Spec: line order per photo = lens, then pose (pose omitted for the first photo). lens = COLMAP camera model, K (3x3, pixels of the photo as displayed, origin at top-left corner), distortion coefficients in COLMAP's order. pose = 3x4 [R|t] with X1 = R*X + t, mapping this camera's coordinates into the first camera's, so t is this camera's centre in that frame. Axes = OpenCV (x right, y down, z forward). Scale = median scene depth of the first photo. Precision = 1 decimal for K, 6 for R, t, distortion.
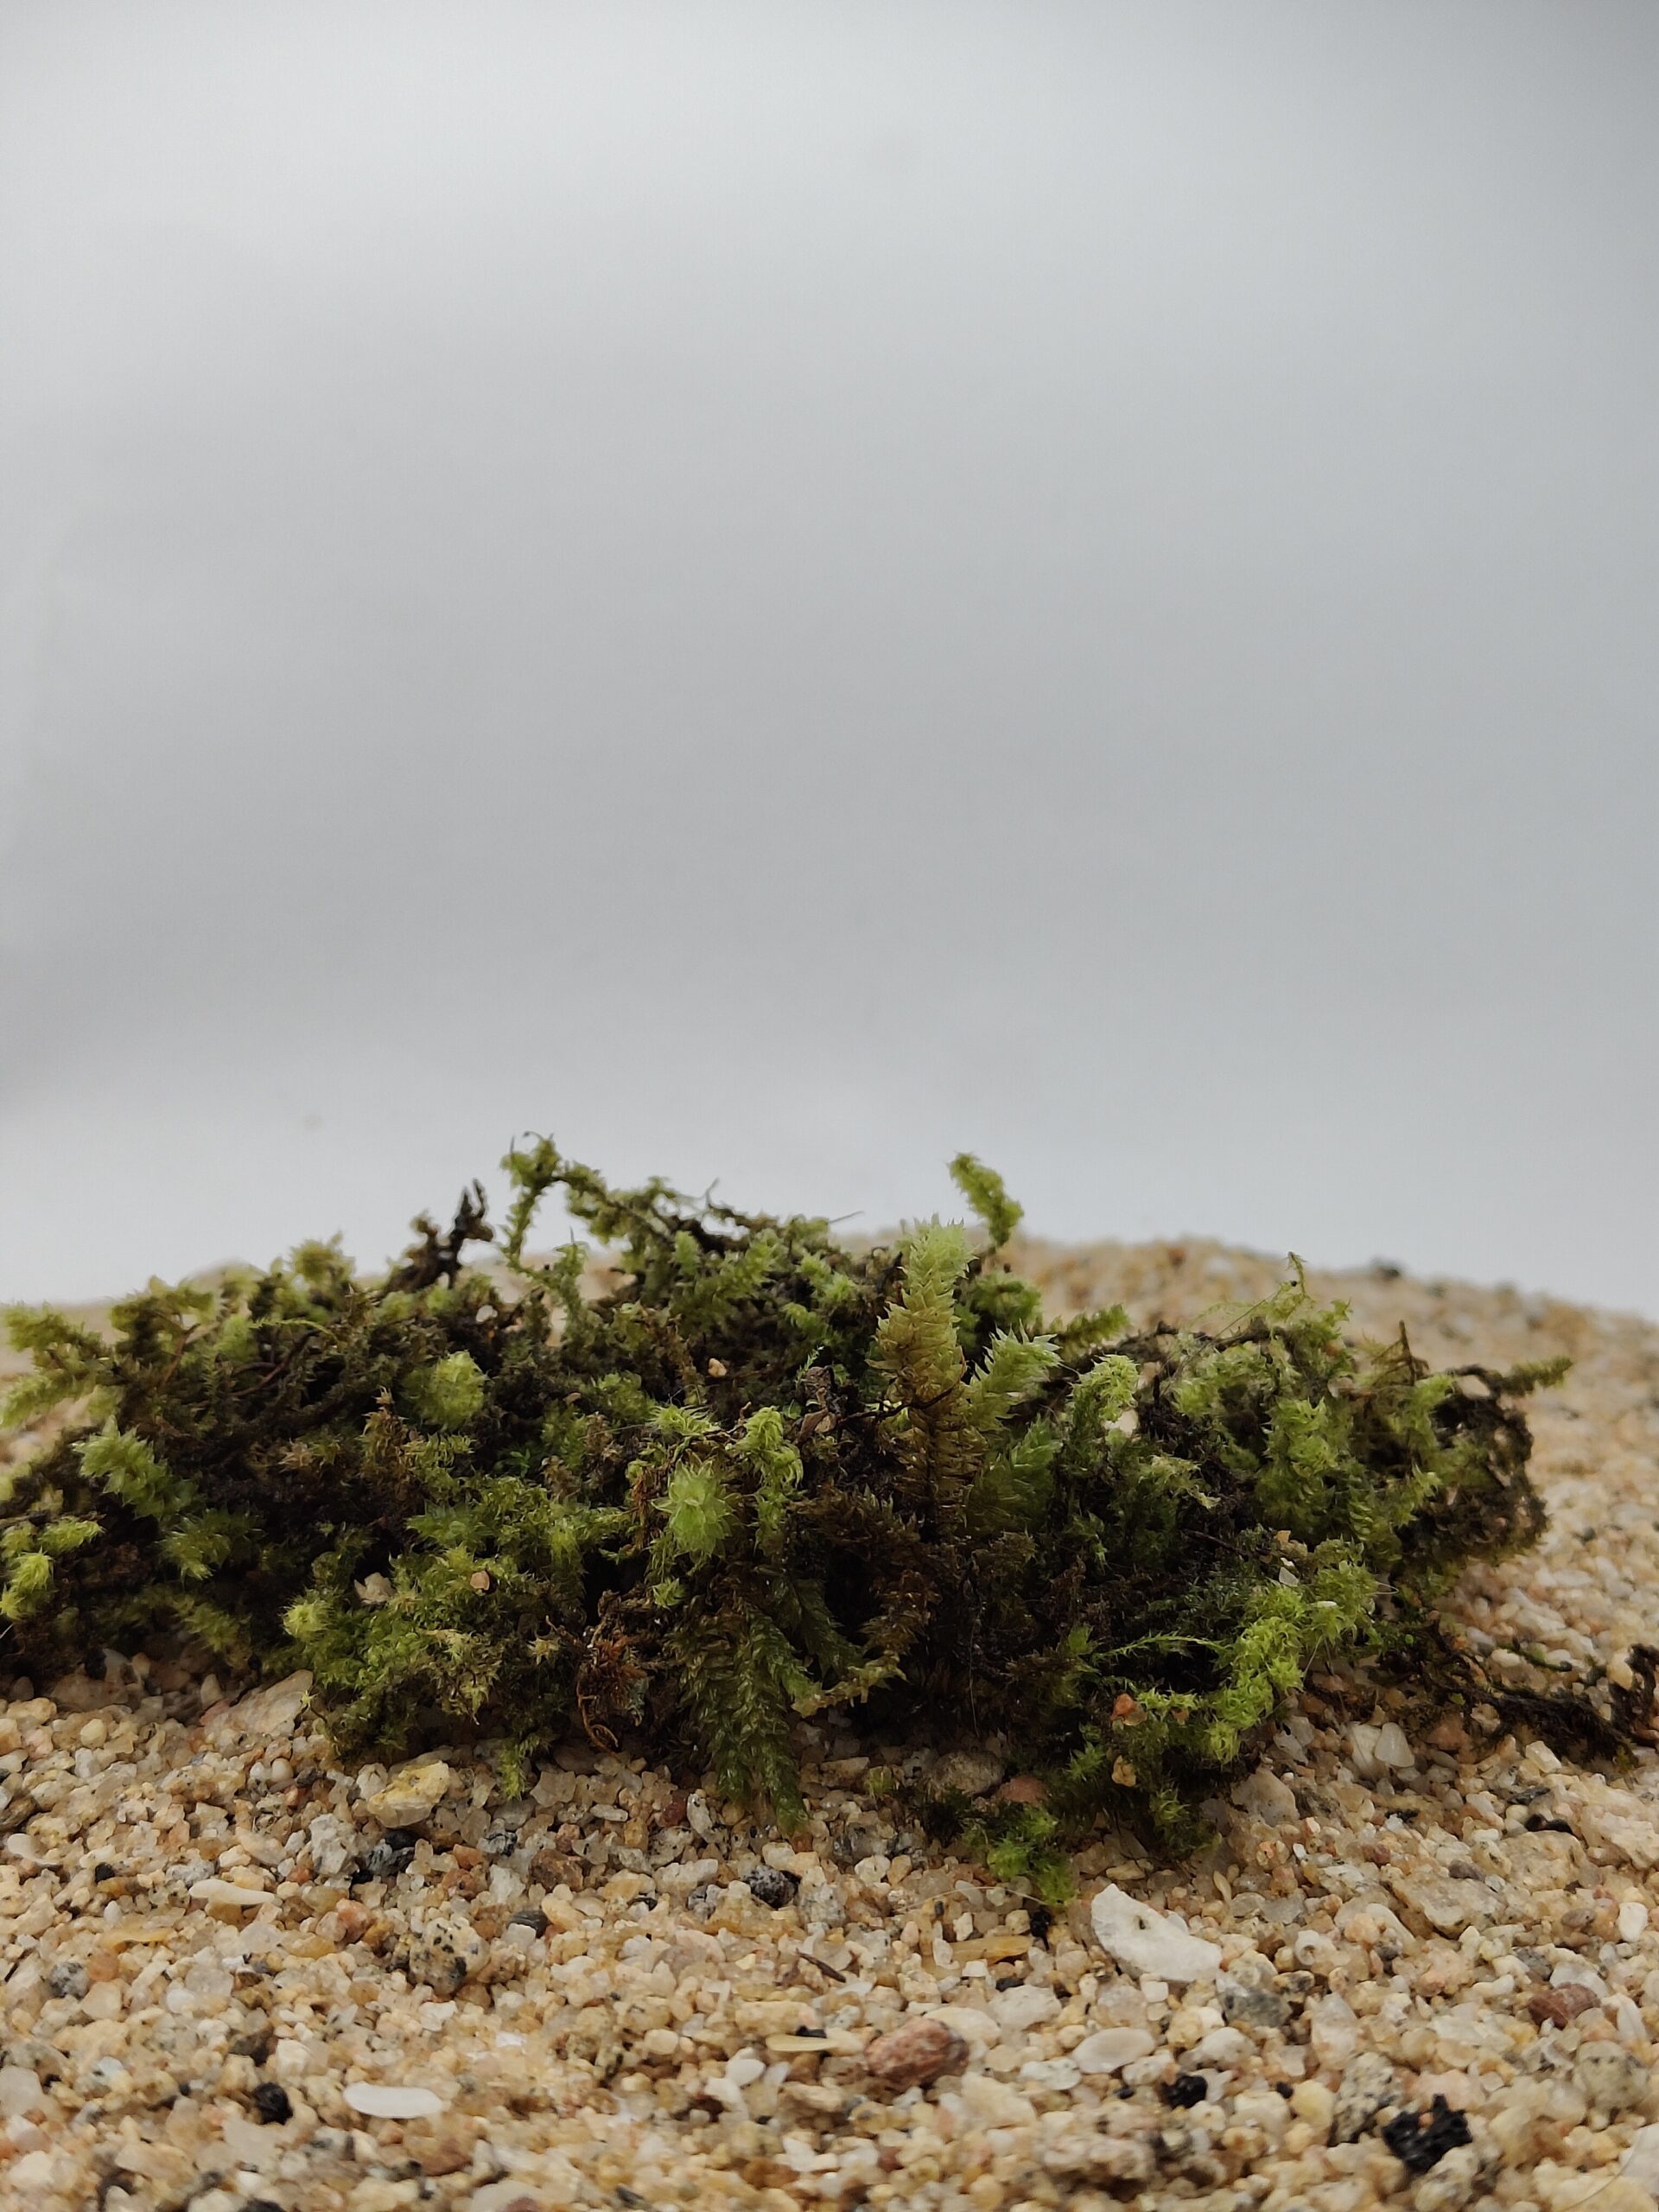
lens RADIAL K [[3111.7, 0, 829.5], [0, 3111.7, 1106.0], [0, 0, 1]] dist [0.159005, -0.752709]
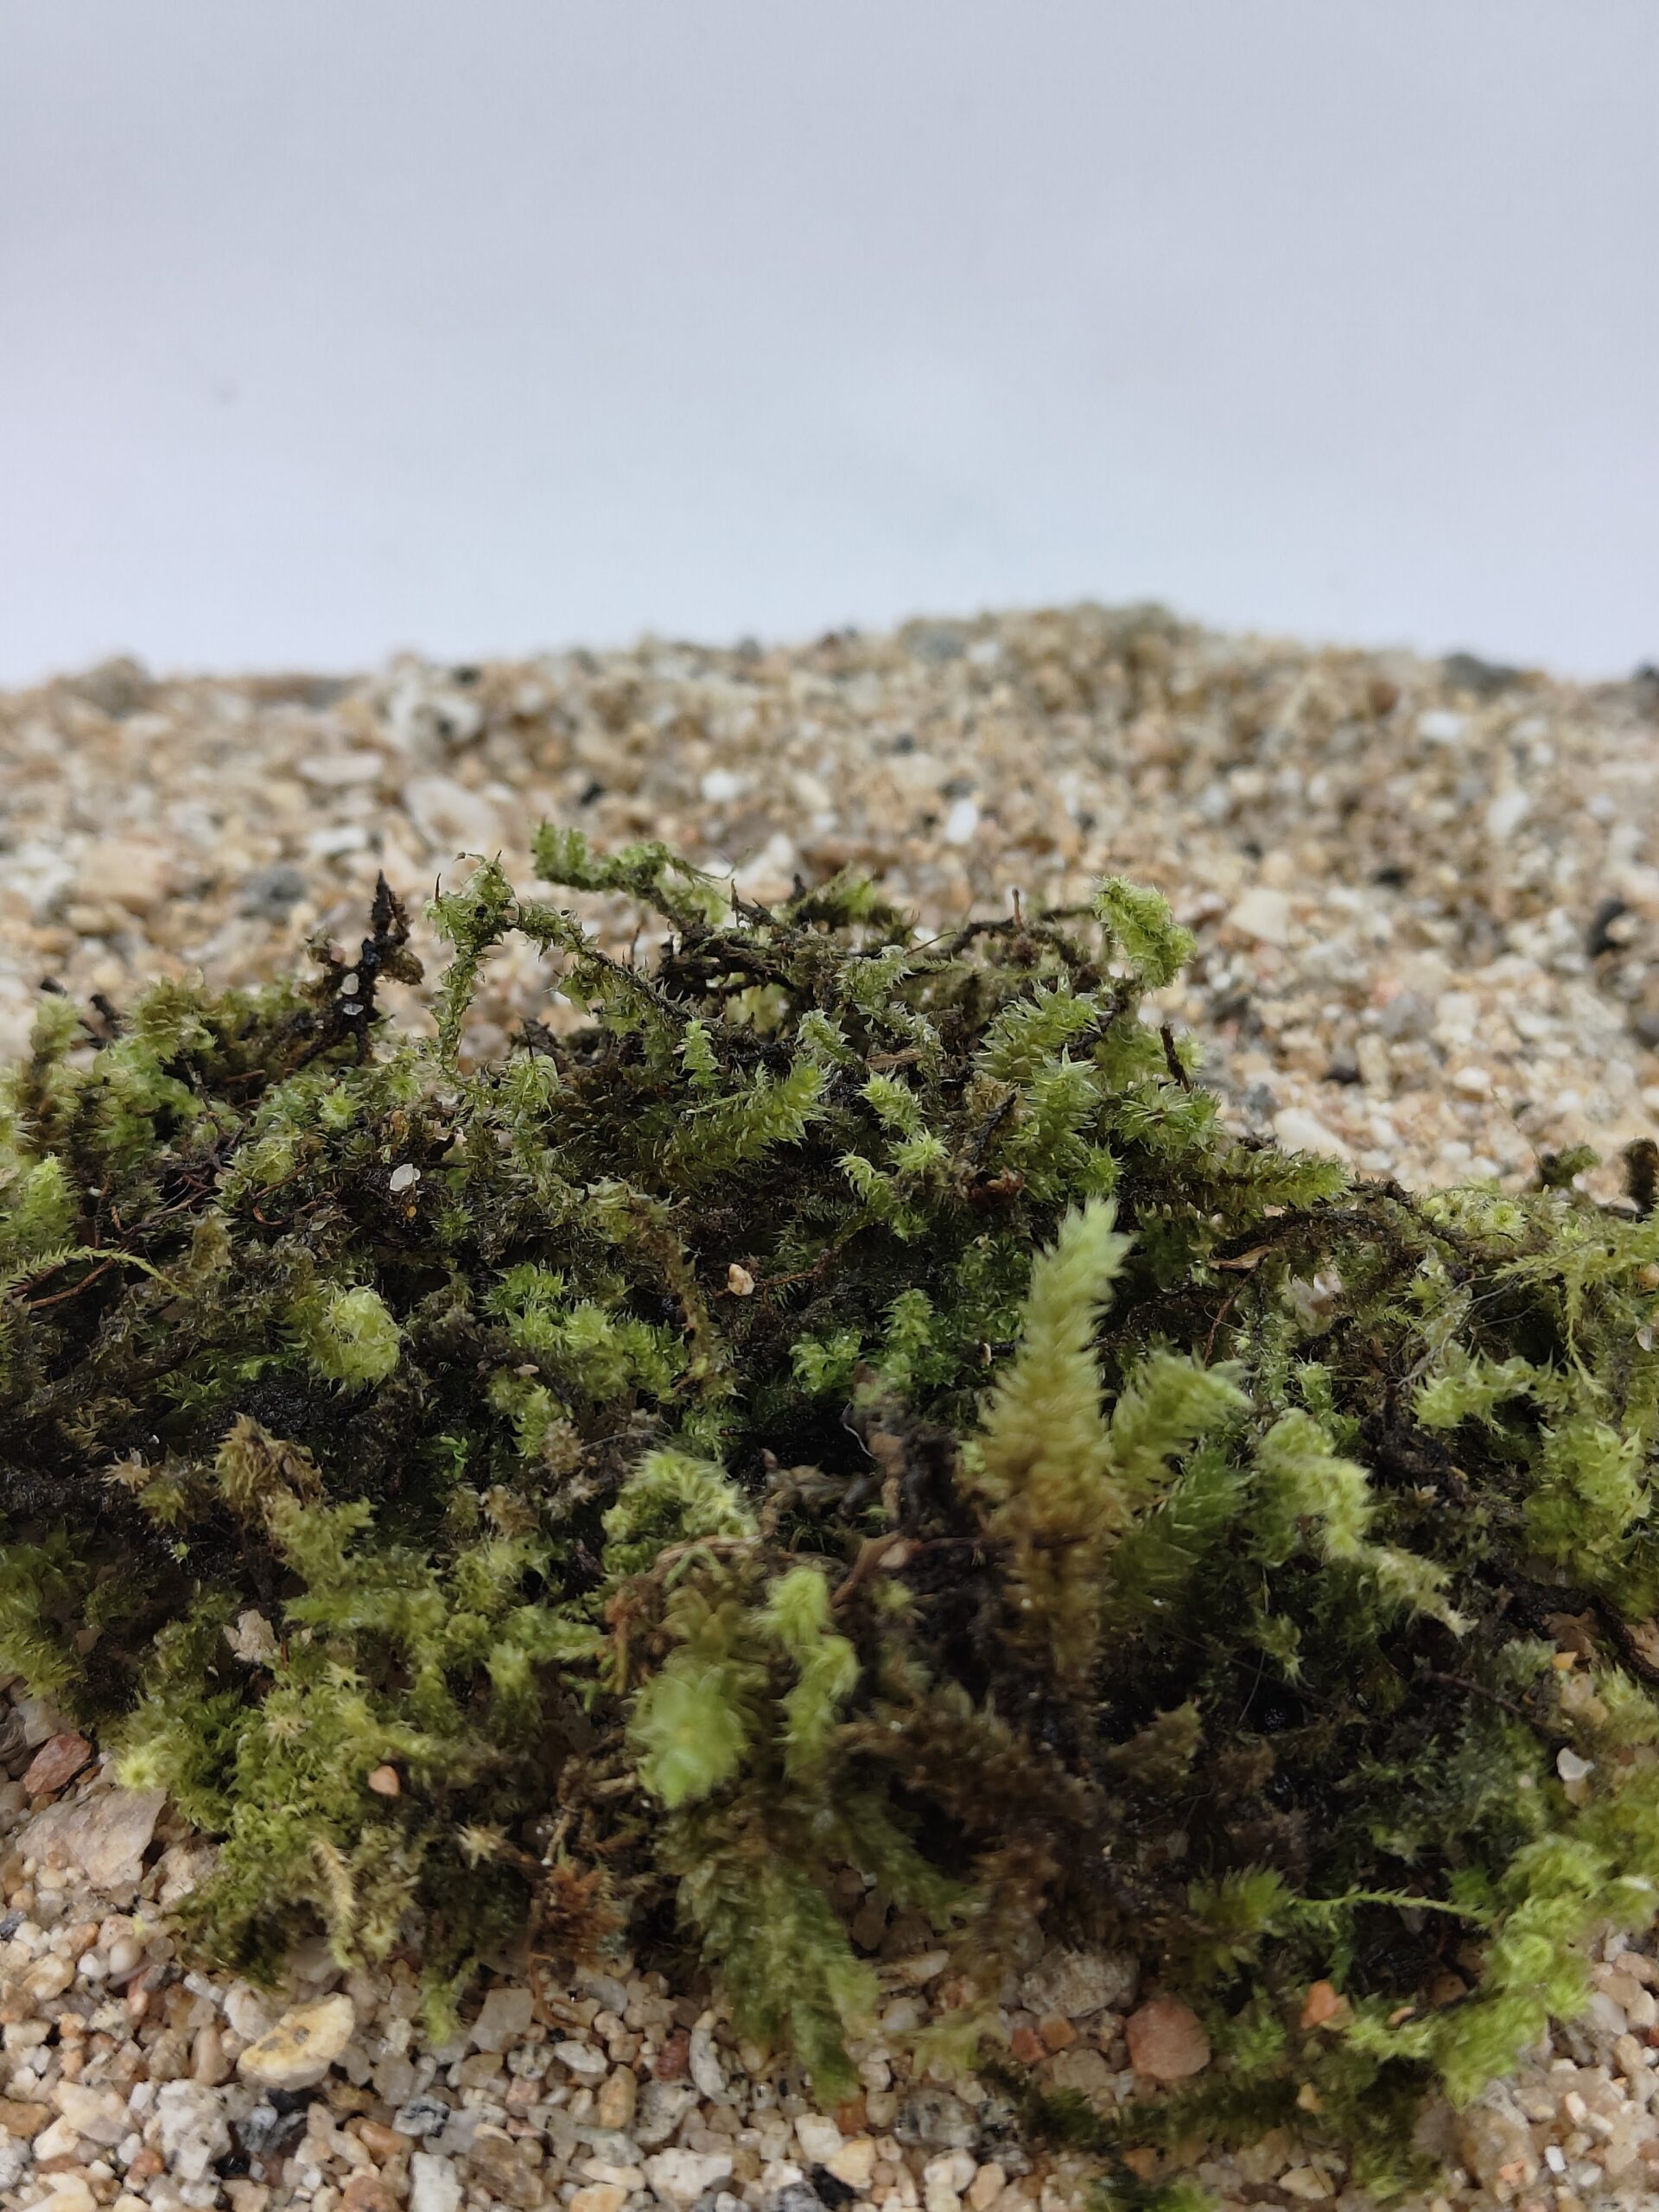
lens RADIAL K [[3111.7, 0, 829.5], [0, 3111.7, 1106.0], [0, 0, 1]] dist [0.159005, -0.752709]
pose [[0.999553, 0.017383, -0.024314, -0.000402], [-0.006128, 0.915390, 0.402521, -0.256850], [0.029254, -0.402192, 0.915088, 0.436098]]
